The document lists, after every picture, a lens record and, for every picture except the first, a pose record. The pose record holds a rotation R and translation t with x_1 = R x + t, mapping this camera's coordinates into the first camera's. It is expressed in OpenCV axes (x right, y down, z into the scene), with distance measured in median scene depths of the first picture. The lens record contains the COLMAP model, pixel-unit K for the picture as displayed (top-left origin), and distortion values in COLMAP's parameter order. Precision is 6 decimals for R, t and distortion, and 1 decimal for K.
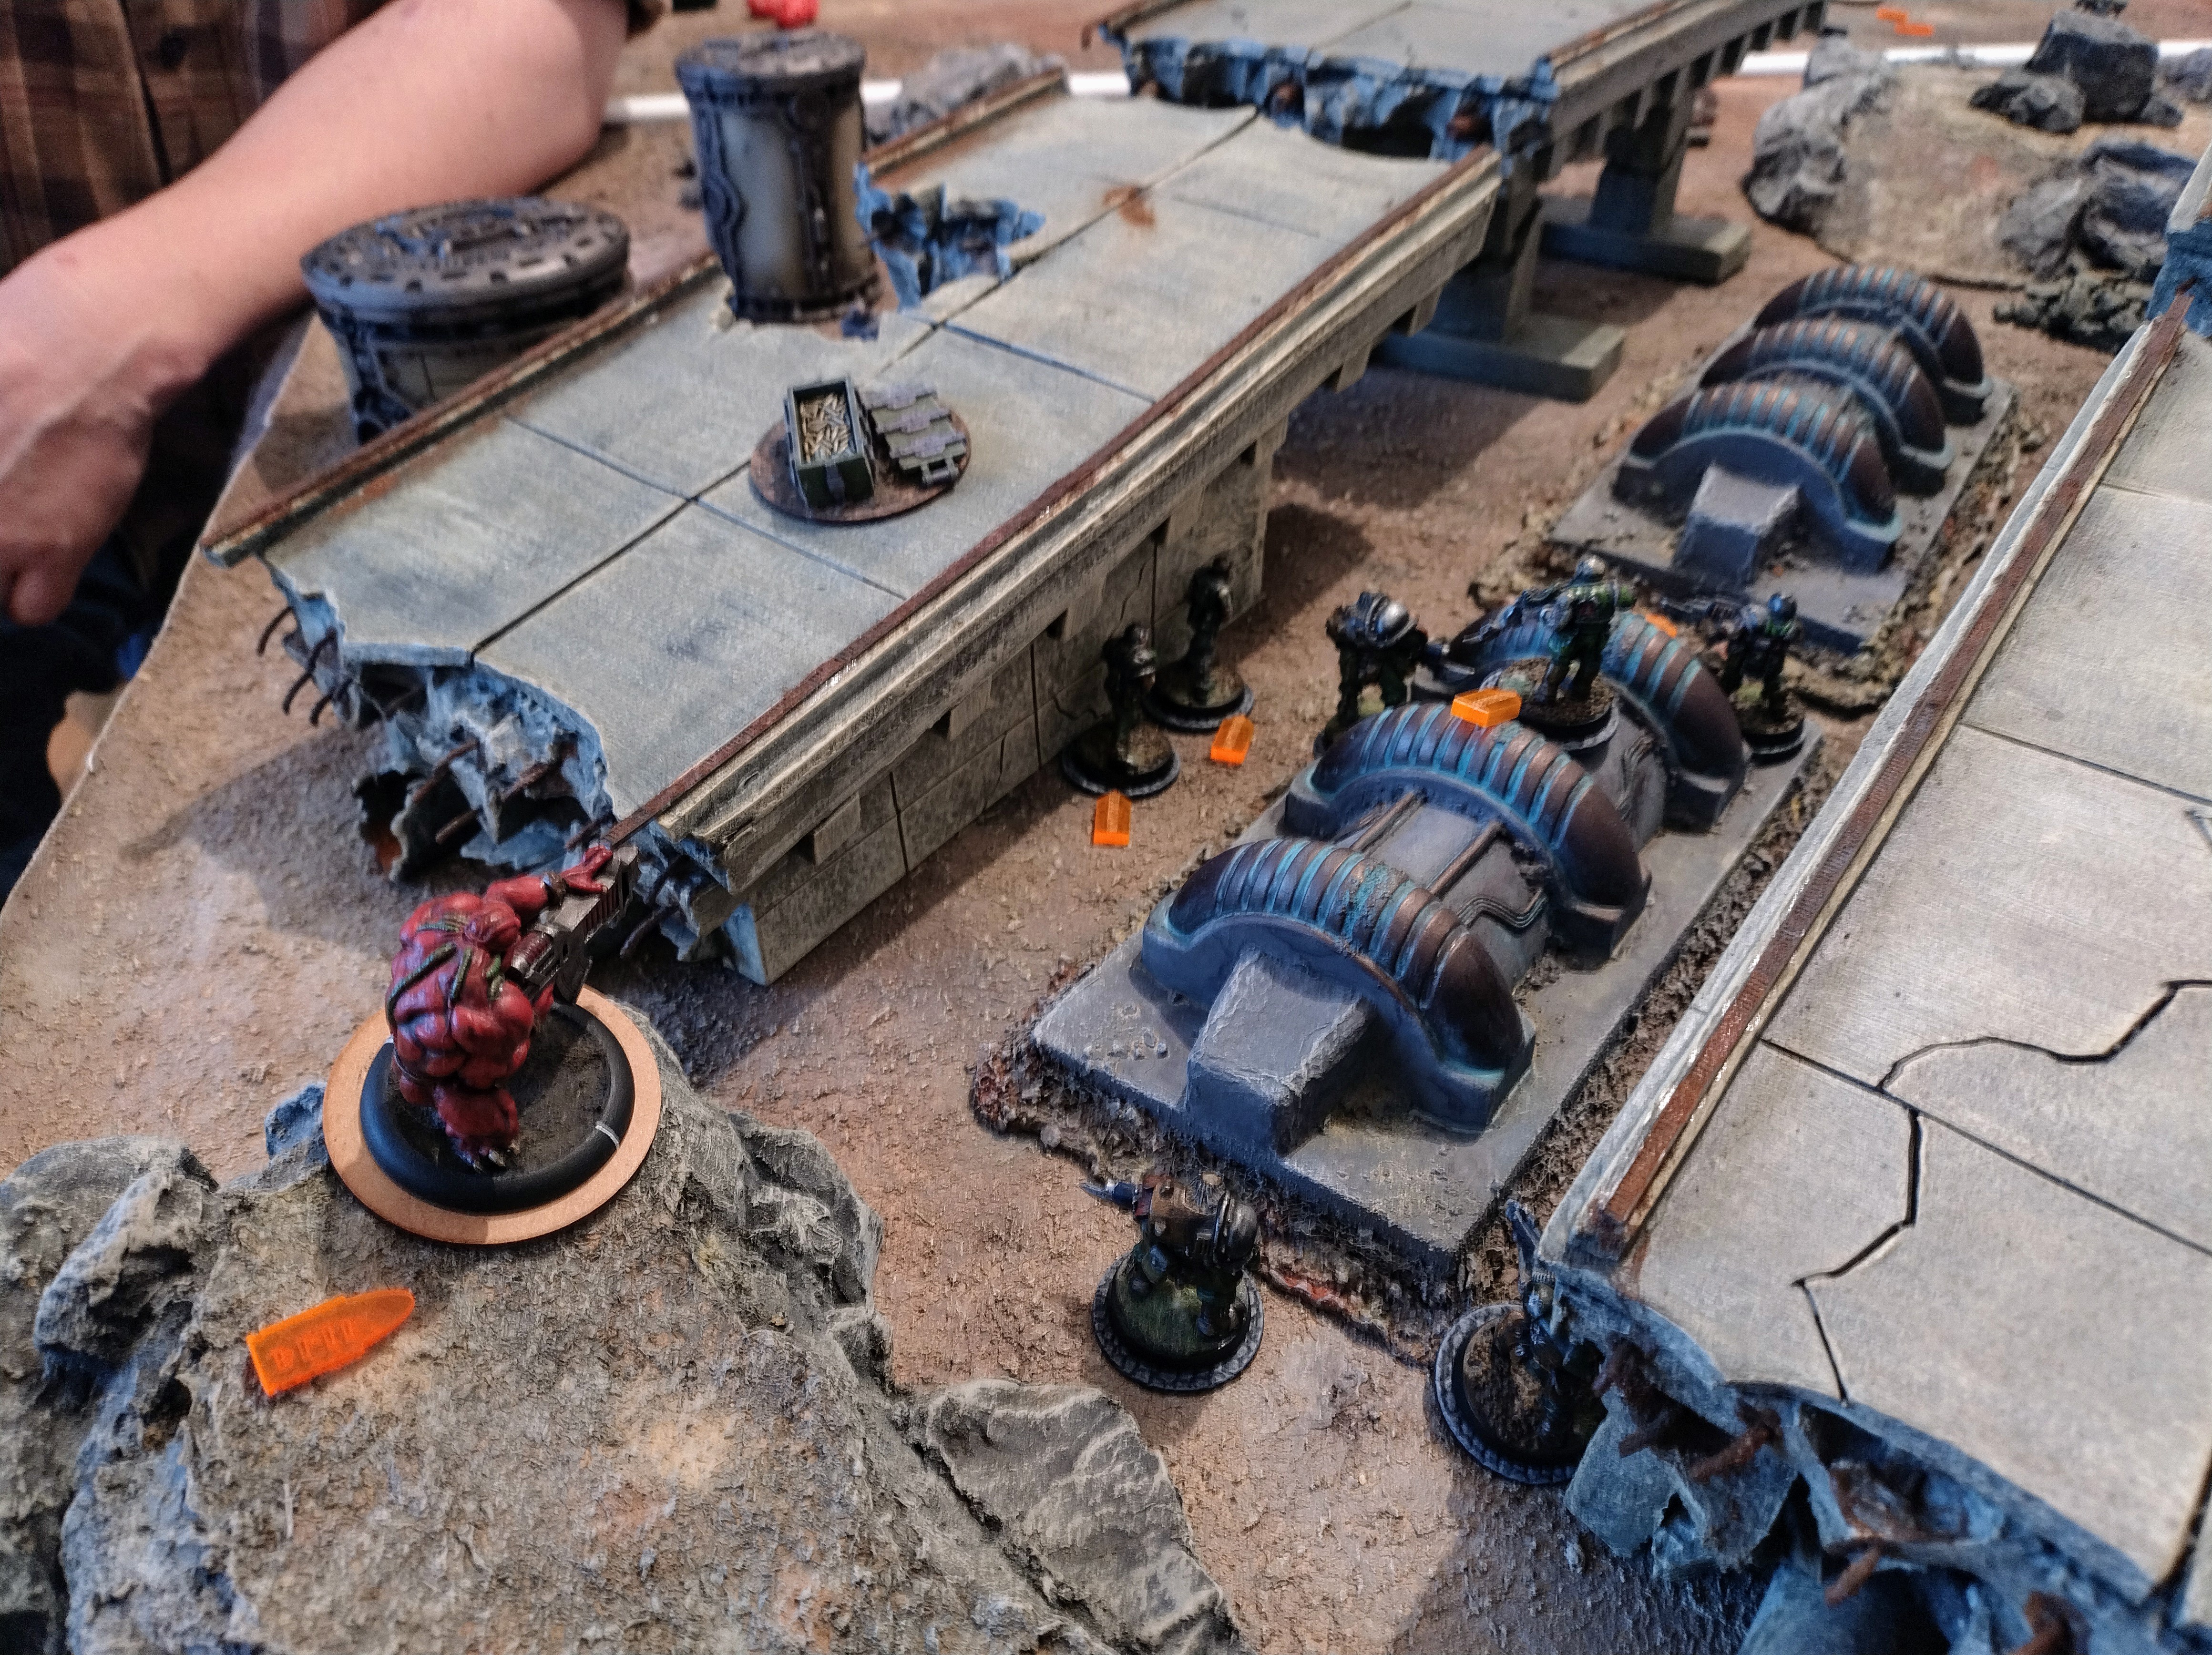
lens RADIAL K [[1657.1, 0, 1101.5], [0, 1657.1, 810.7], [0, 0, 1]] dist [0.027874, -0.051380]
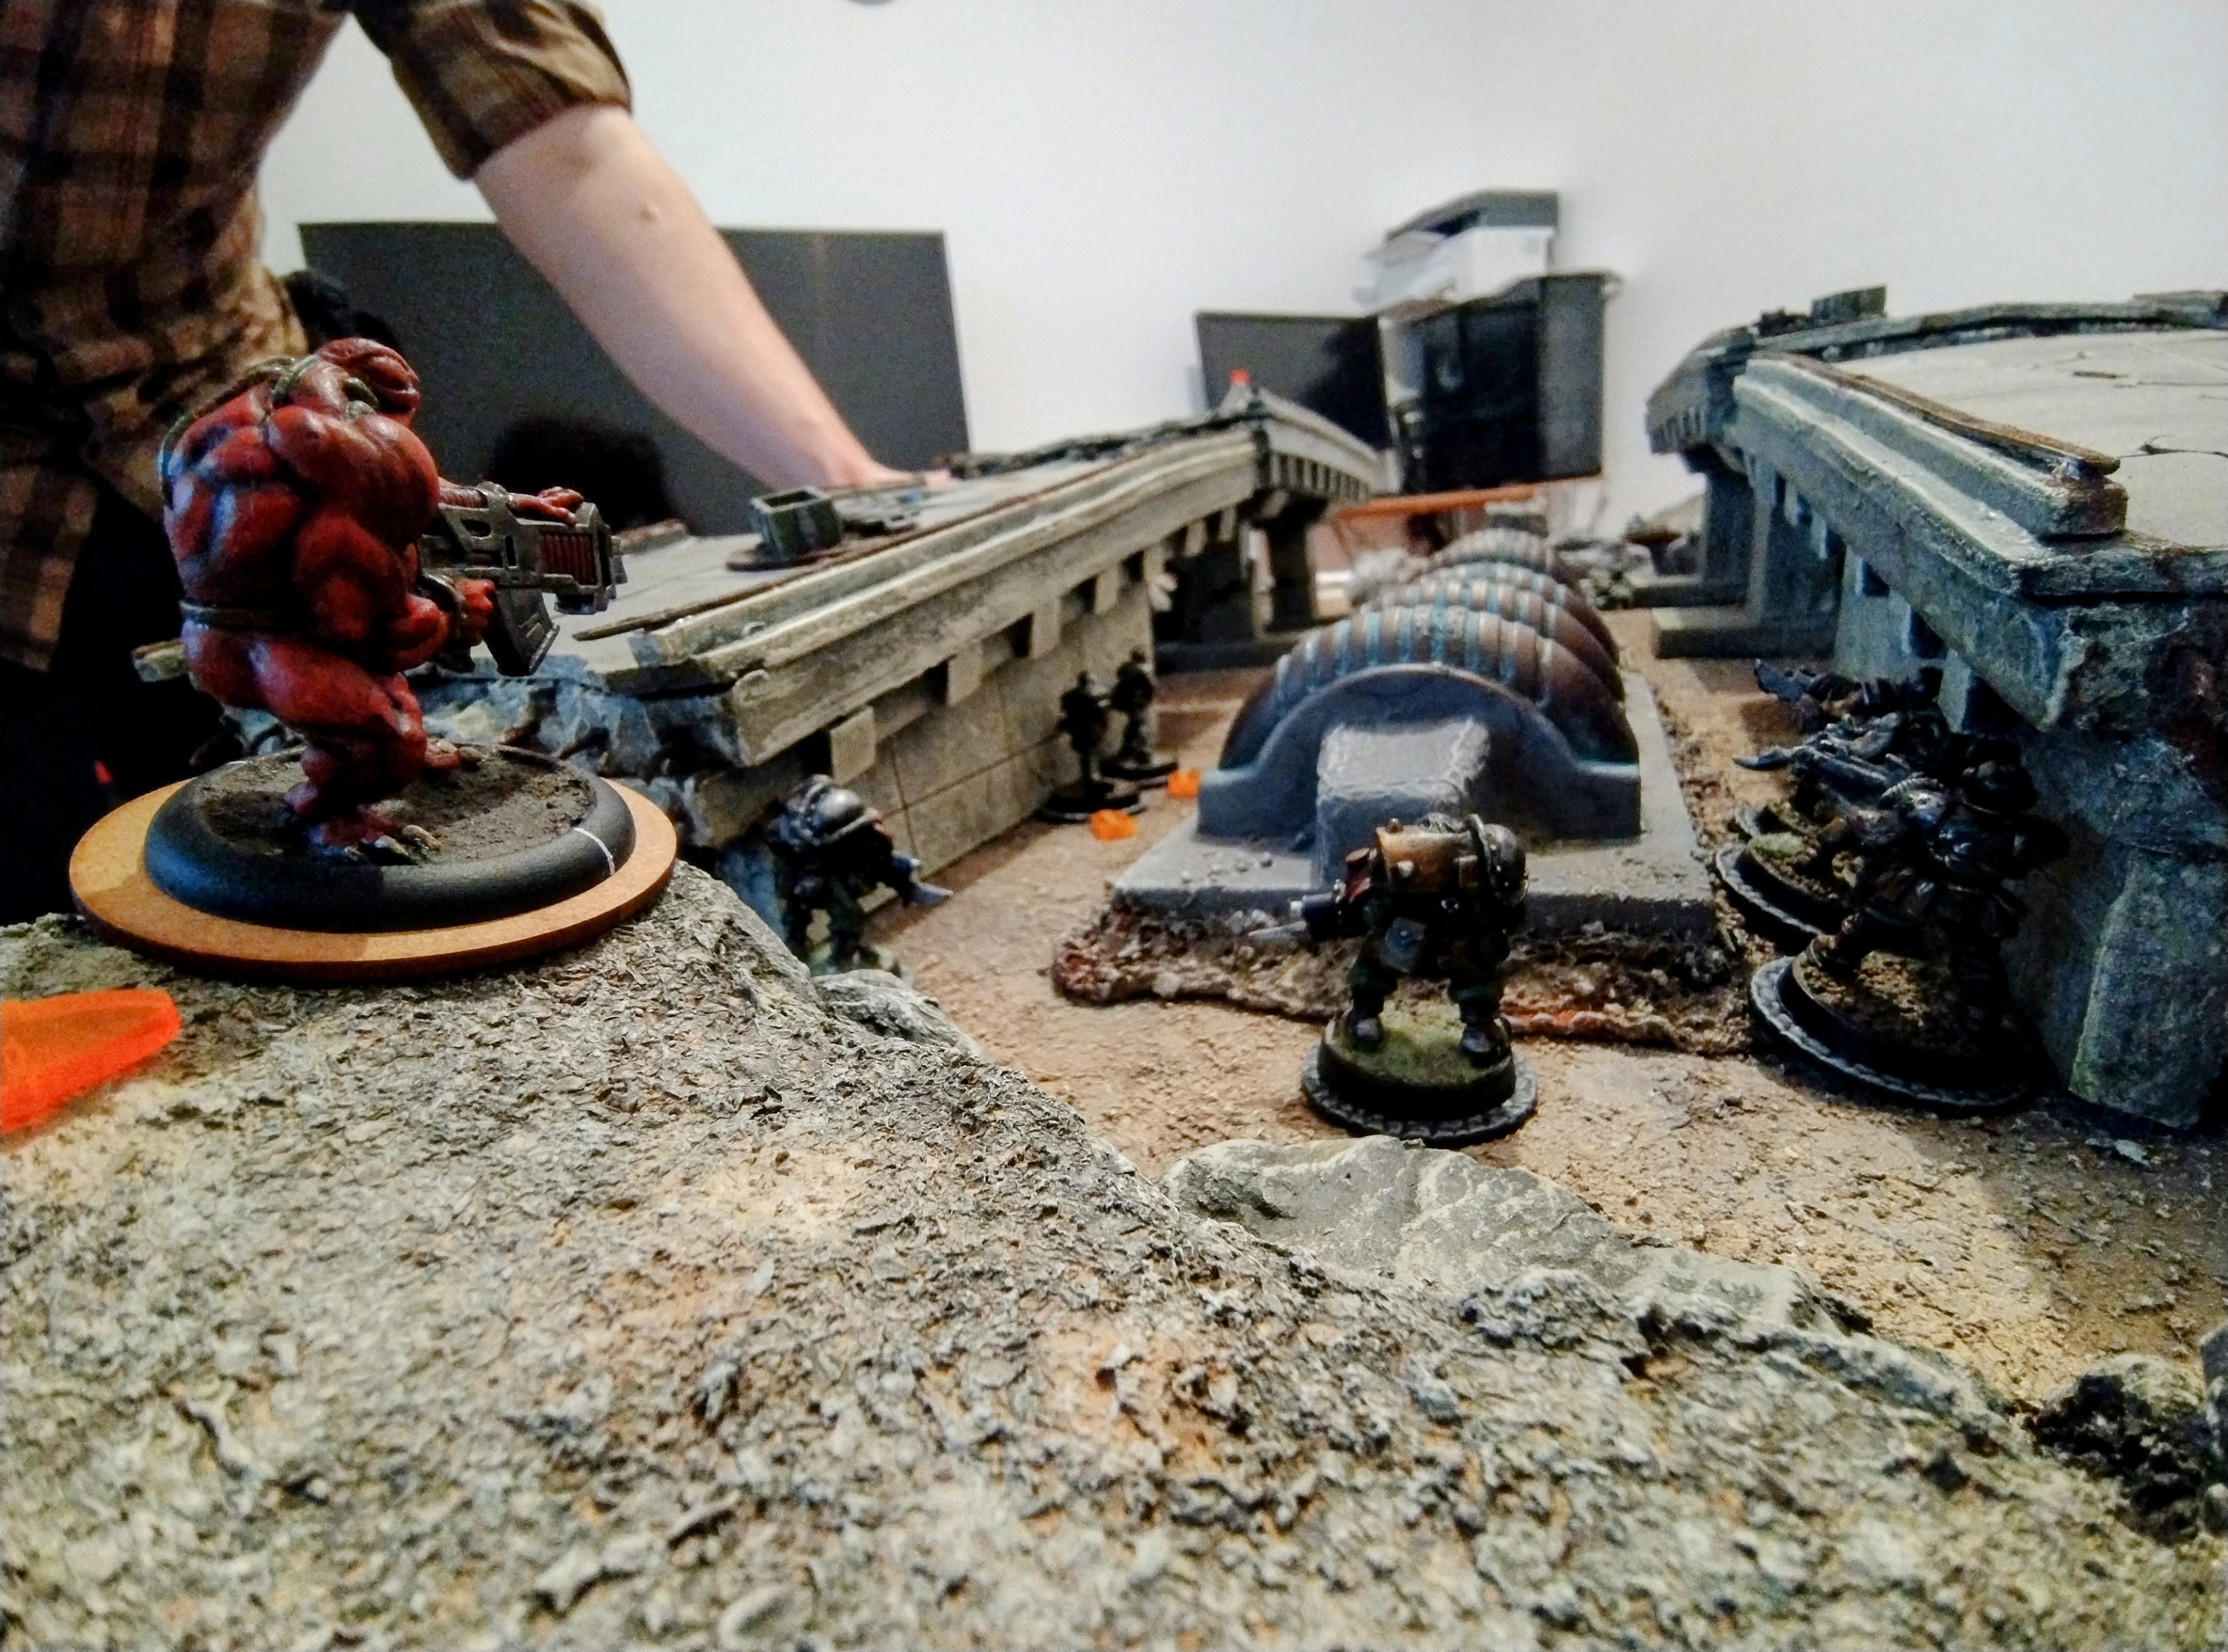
lens RADIAL K [[1022.6, 0, 1121.4], [0, 1022.6, 842.9], [0, 0, 1]] dist [0.002569, -0.000976]
pose [[0.965916, -0.162691, 0.201339, -0.142456], [0.227086, 0.905917, -0.357416, 0.304828], [-0.124248, 0.390955, 0.911985, 0.487722]]
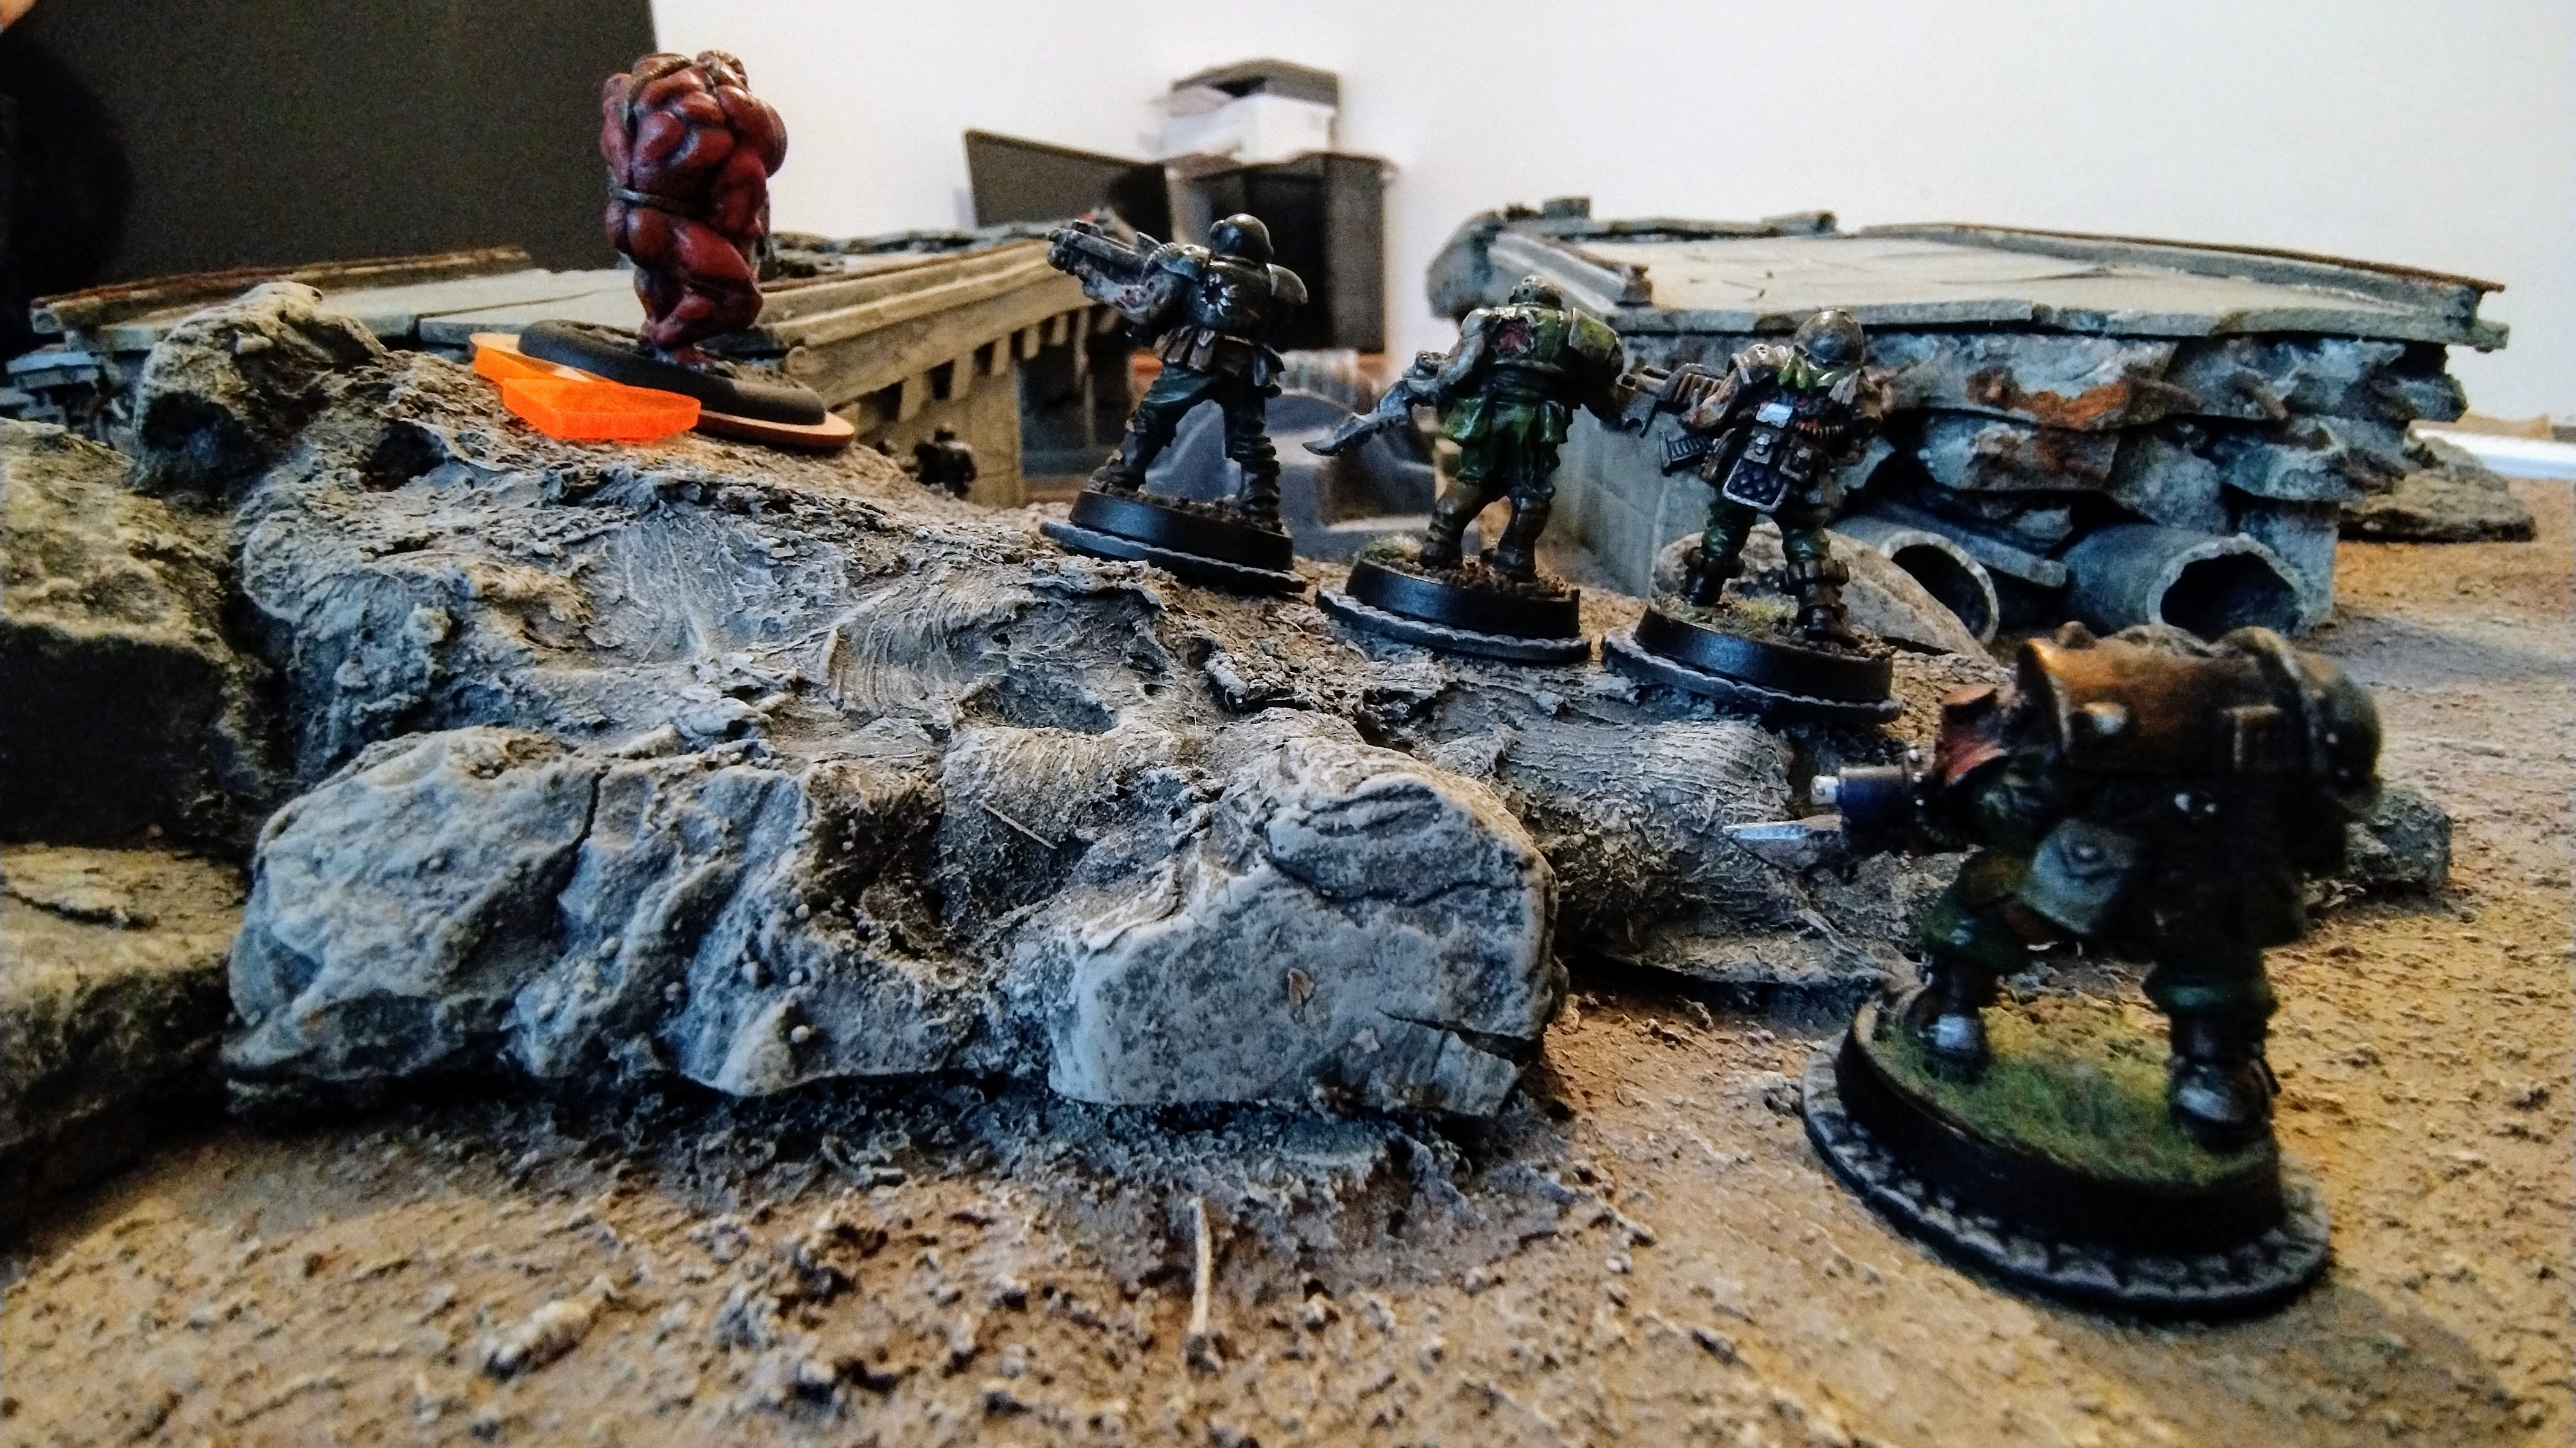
lens RADIAL K [[1195.0, 0, 1286.1], [0, 1195.0, 662.8], [0, 0, 1]] dist [-0.003639, 0.006316]
pose [[0.835462, -0.141268, 0.531080, -0.366230], [0.352759, 0.878874, -0.321156, 0.518898], [-0.421384, 0.455657, 0.784100, 0.323685]]
